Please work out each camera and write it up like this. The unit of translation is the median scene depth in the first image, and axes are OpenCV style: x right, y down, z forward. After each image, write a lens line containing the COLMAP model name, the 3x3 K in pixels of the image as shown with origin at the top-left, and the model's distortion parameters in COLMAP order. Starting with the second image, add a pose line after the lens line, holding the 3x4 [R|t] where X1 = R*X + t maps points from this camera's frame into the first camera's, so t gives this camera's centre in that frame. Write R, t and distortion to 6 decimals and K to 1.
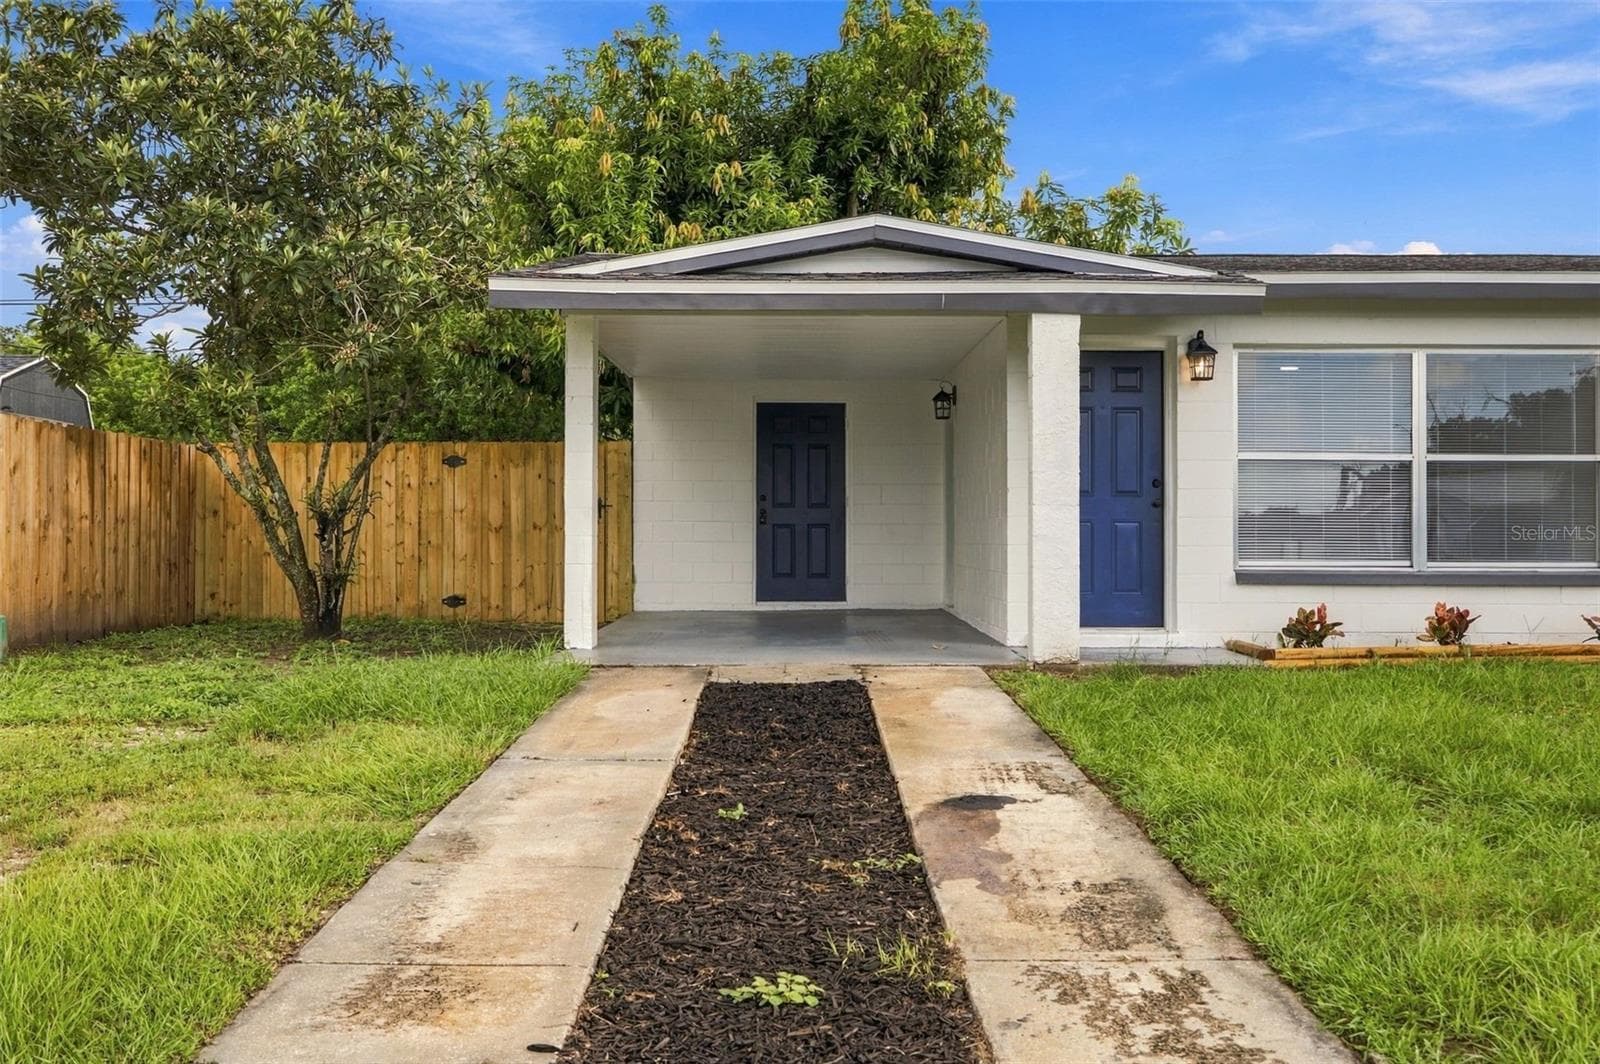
lens RADIAL K [[1586.5, 0, 798.2], [0, 1586.5, 526.8], [0, 0, 1]] dist [-0.001279, 0.000000]
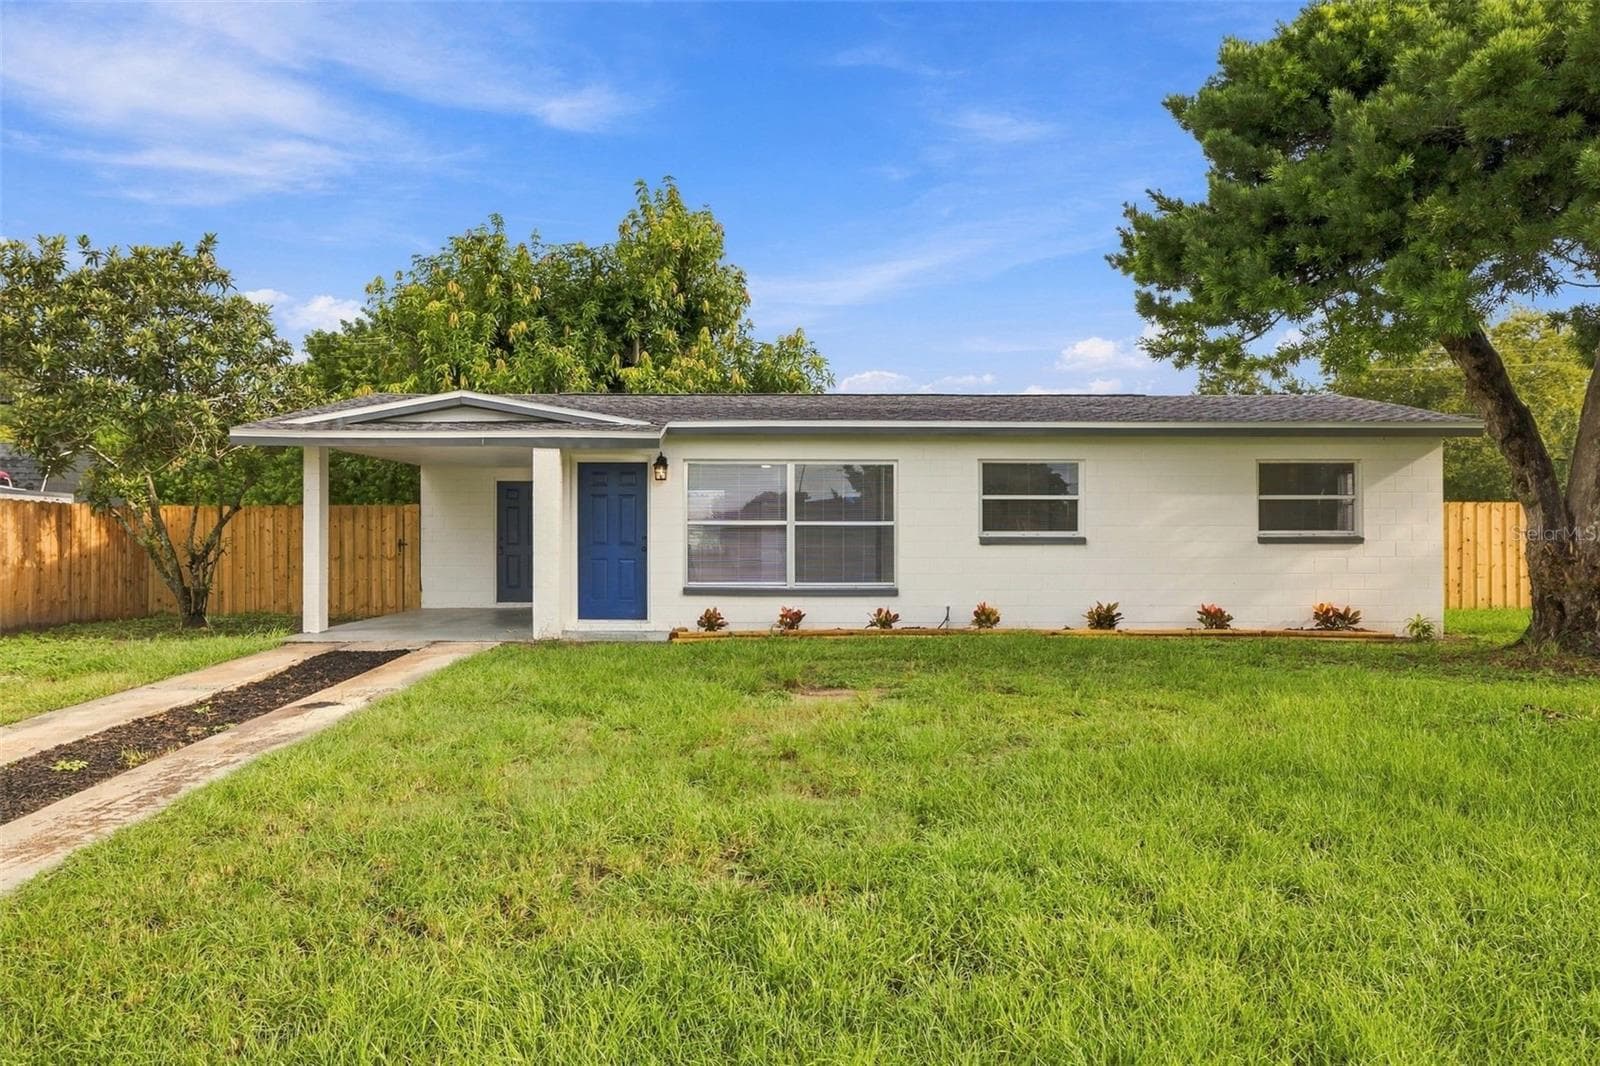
lens RADIAL K [[1186.5, 0, 798.3], [0, 1186.5, 536.9], [0, 0, 1]] dist [0.017499, -0.010073]
pose [[0.999931, -0.001855, 0.011575, 0.287469], [0.001858, 0.999998, -0.000174, -0.020978], [-0.011575, 0.000195, 0.999933, -0.241442]]
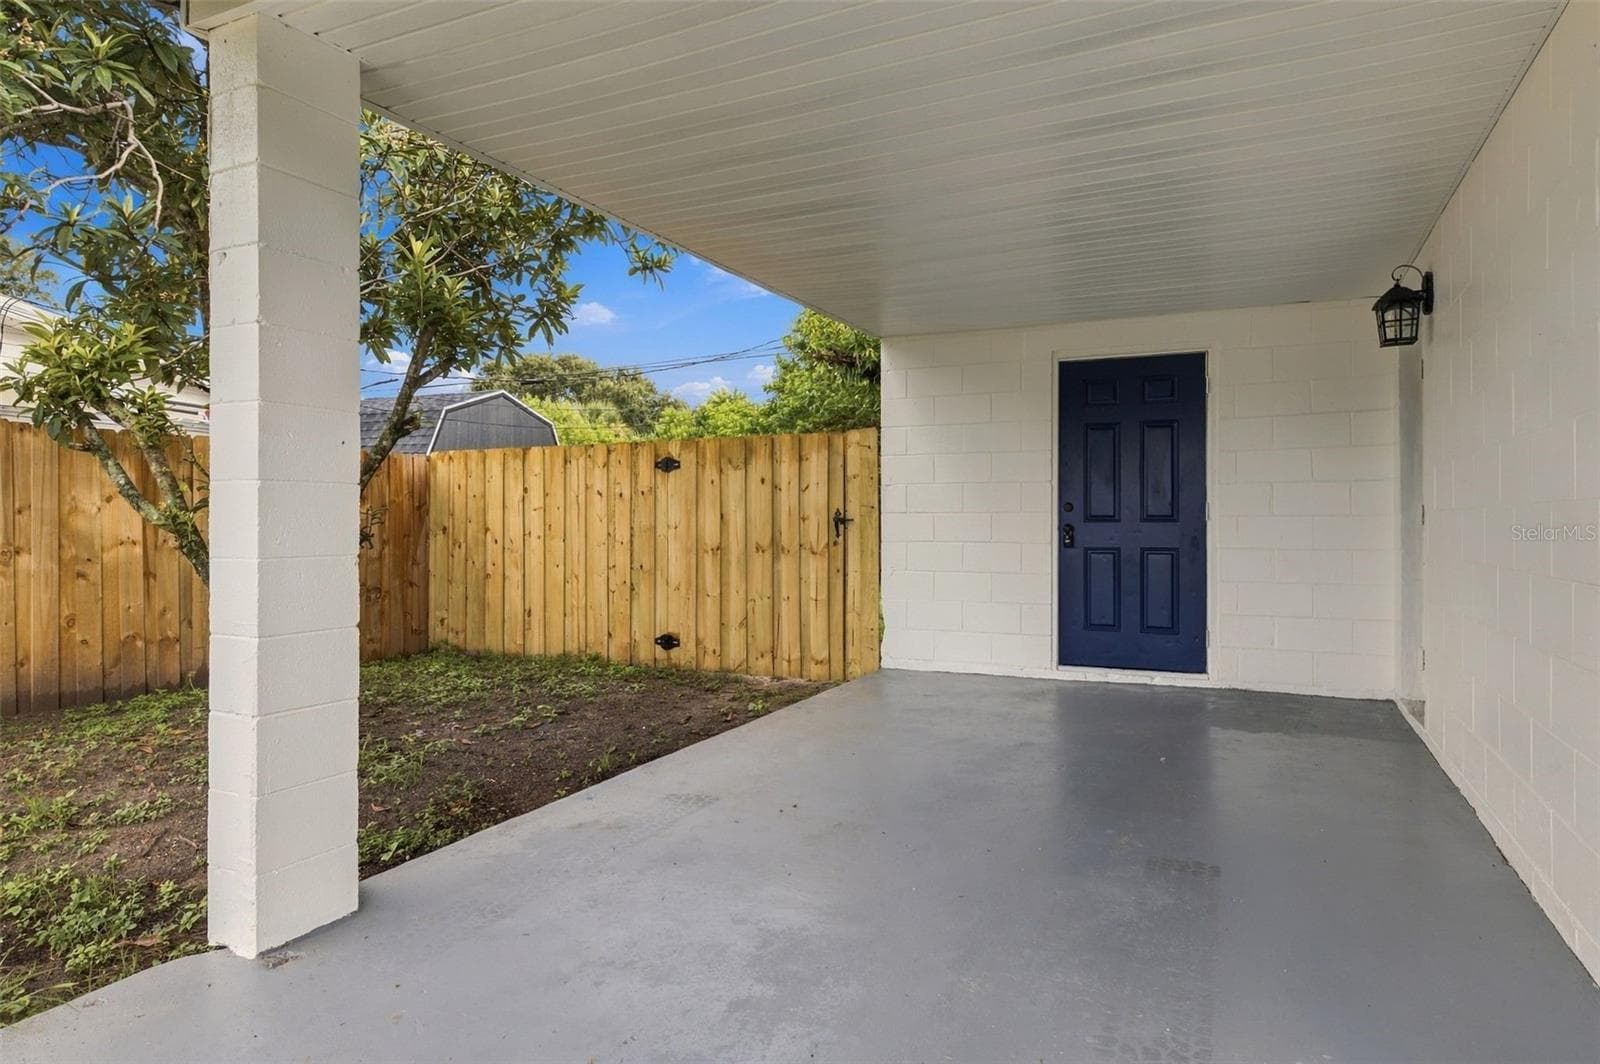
lens RADIAL K [[953.1, 0, 790.3], [0, 953.1, 520.5], [0, 0, 1]] dist [0.004063, 0.001373]
pose [[0.896077, -0.003257, -0.443888, 0.052264], [0.004692, 0.999987, 0.002135, -0.014794], [0.443875, -0.003996, 0.896080, 0.637114]]
